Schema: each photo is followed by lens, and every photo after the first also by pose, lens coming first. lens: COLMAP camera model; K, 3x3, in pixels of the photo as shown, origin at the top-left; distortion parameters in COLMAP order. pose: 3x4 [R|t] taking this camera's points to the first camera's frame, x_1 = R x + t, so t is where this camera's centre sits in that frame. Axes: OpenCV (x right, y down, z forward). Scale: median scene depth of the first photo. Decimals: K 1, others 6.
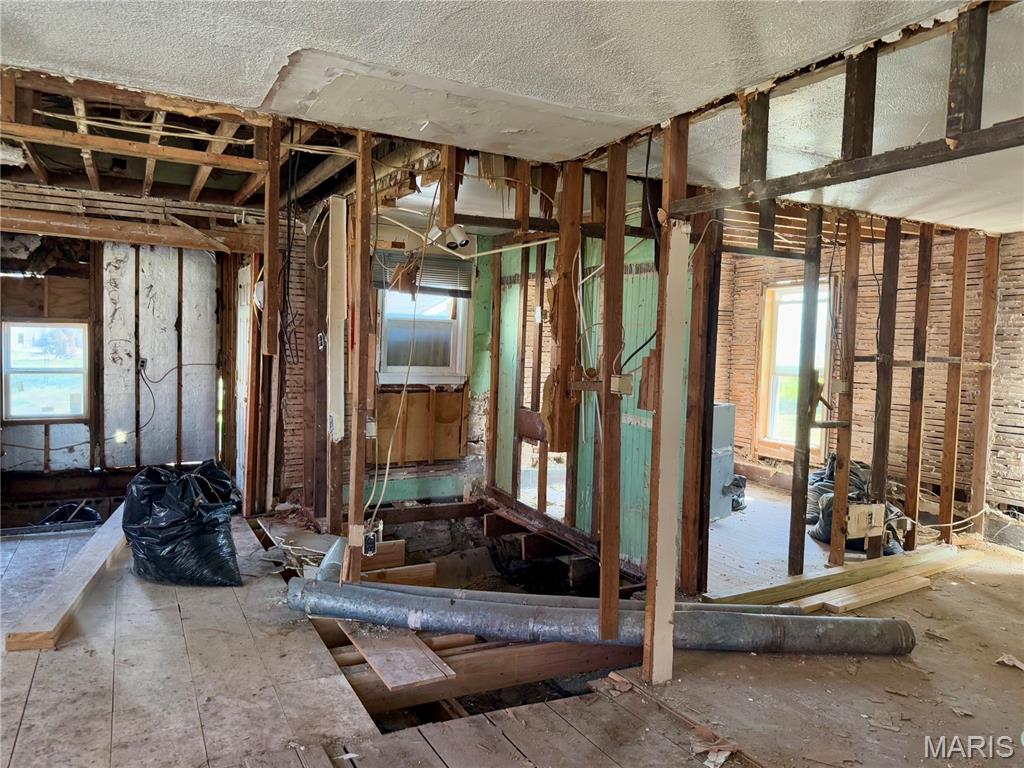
lens RADIAL K [[715.7, 0, 495.4], [0, 715.7, 381.5], [0, 0, 1]] dist [0.005662, -0.049065]
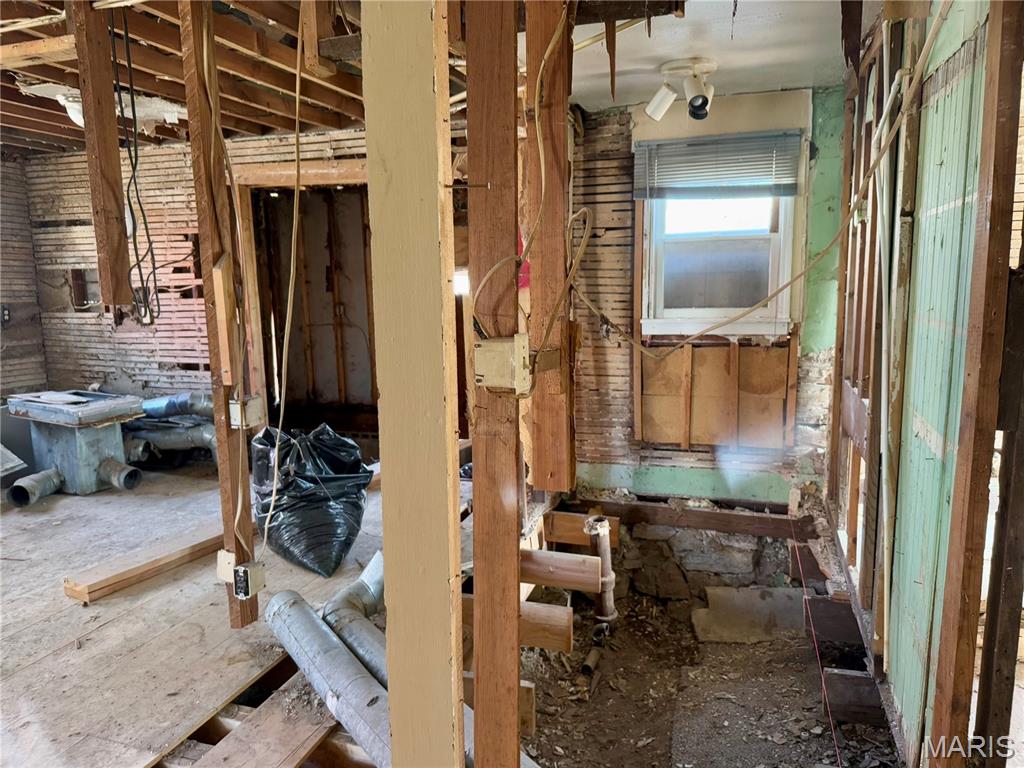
lens RADIAL K [[715.7, 0, 527.0], [0, 715.7, 385.4], [0, 0, 1]] dist [0.005662, -0.049065]
pose [[0.691225, 0.061024, -0.720058, 0.267653], [0.007364, 0.995782, 0.091460, -0.012475], [0.722602, -0.068522, 0.687860, 0.394932]]
